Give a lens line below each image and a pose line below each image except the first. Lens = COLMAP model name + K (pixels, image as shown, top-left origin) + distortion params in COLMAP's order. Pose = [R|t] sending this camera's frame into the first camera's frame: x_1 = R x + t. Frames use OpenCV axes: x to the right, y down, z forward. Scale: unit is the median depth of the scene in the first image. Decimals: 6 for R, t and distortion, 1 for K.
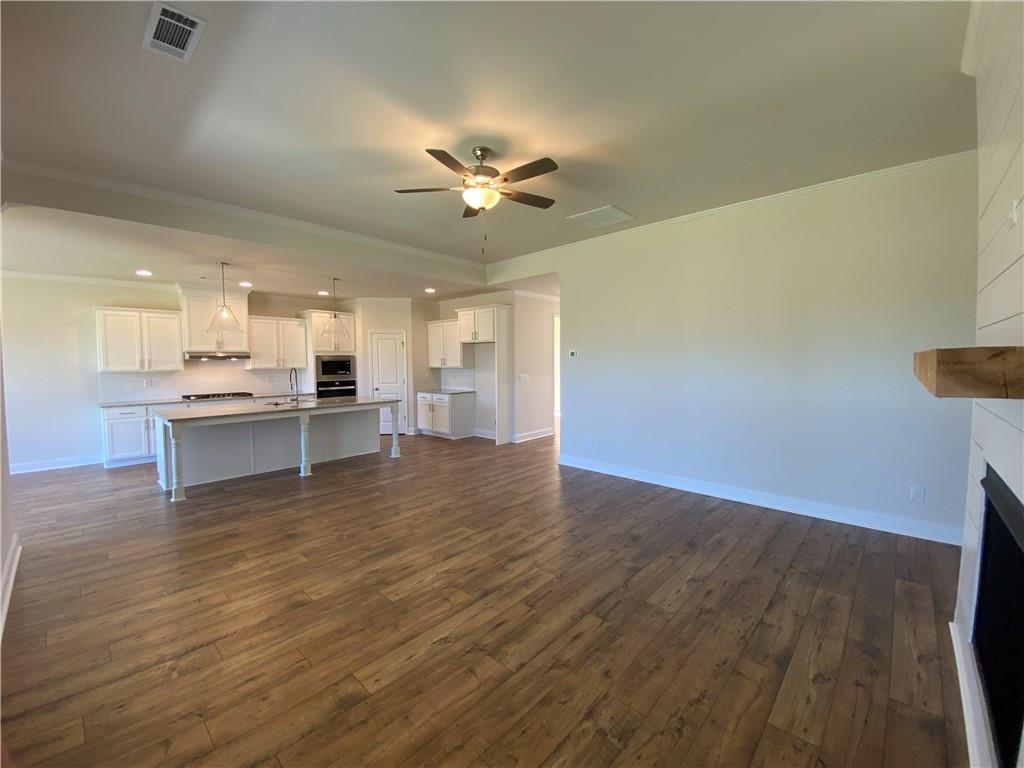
lens RADIAL K [[412.0, 0, 510.9], [0, 412.0, 379.4], [0, 0, 1]] dist [0.025104, -0.021133]
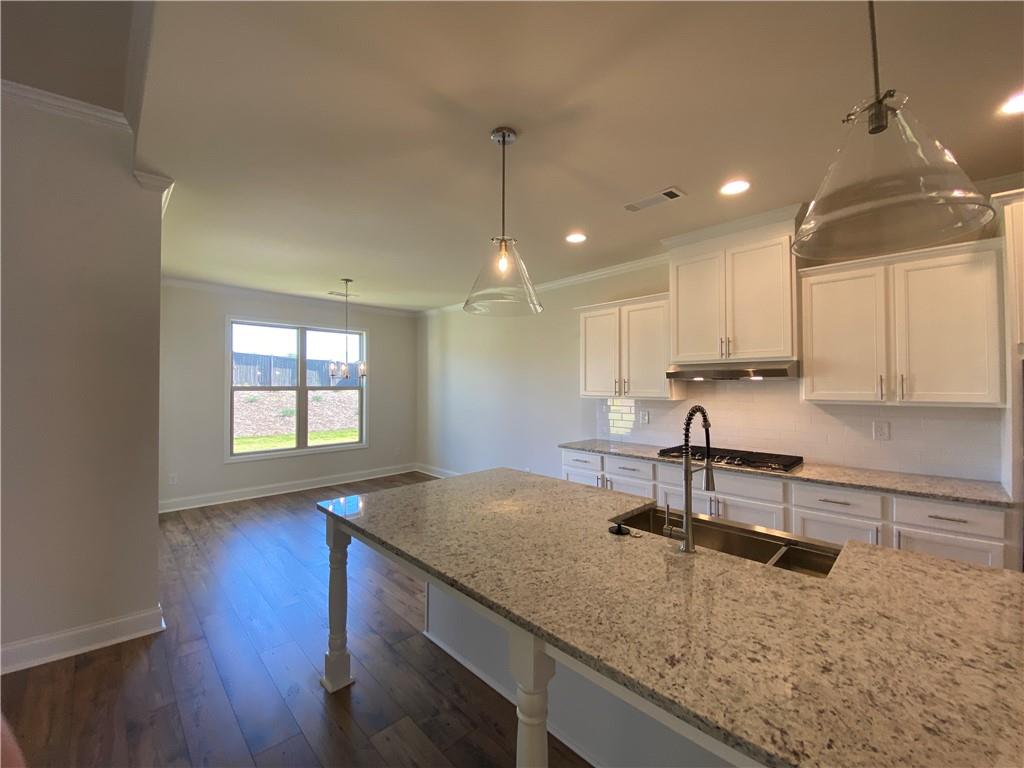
lens RADIAL K [[412.0, 0, 510.9], [0, 412.0, 379.4], [0, 0, 1]] dist [0.025104, -0.021133]
pose [[-0.047443, -0.007950, -0.998842, -0.324215], [-0.046873, 0.998884, -0.005723, -0.046888], [0.997774, 0.046547, -0.047763, 1.109230]]
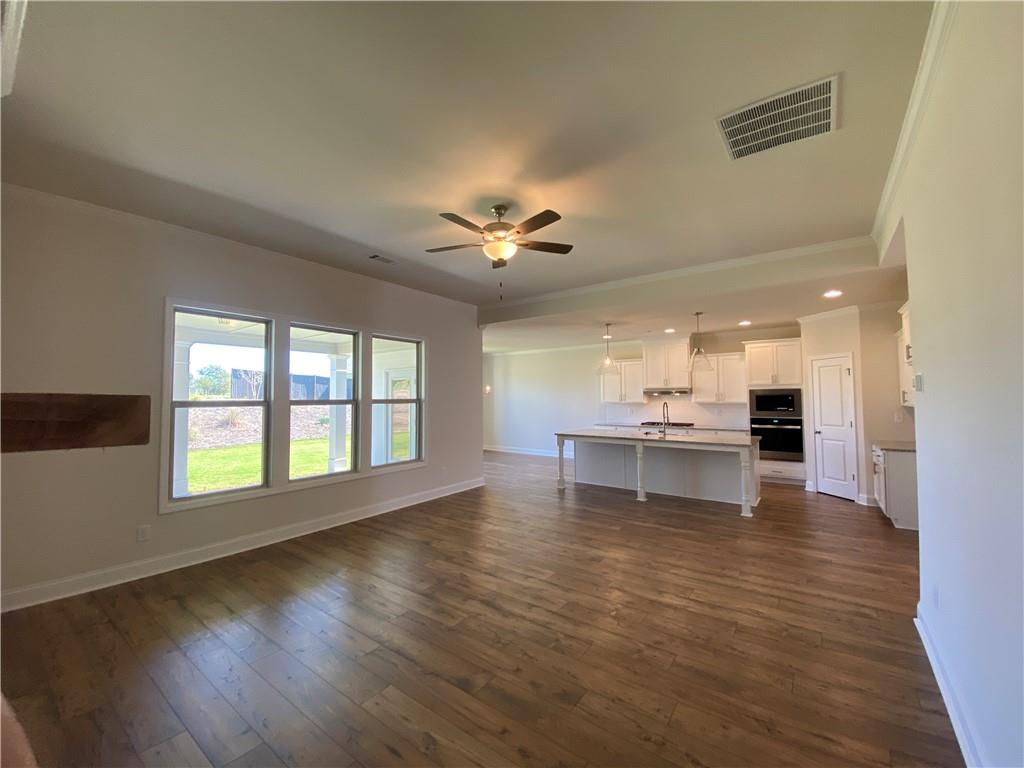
lens RADIAL K [[412.0, 0, 510.9], [0, 412.0, 379.4], [0, 0, 1]] dist [0.025104, -0.021133]
pose [[0.114358, -0.035275, -0.992813, 0.634519], [-0.039727, 0.998408, -0.040050, -0.035521], [0.992645, 0.044021, 0.112775, 0.581617]]
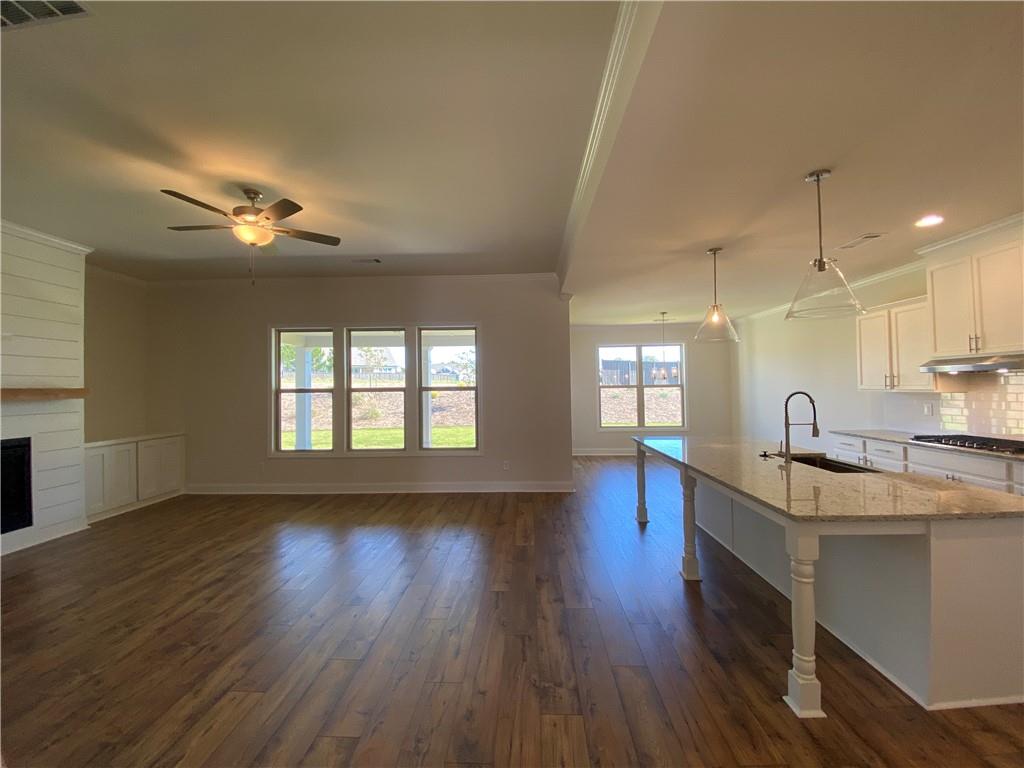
lens RADIAL K [[412.0, 0, 510.9], [0, 412.0, 379.4], [0, 0, 1]] dist [0.025104, -0.021133]
pose [[-0.756459, 0.007995, -0.653992, 0.082239], [-0.008504, 0.999721, 0.022057, -0.063382], [0.653986, 0.022246, -0.756180, 1.427759]]
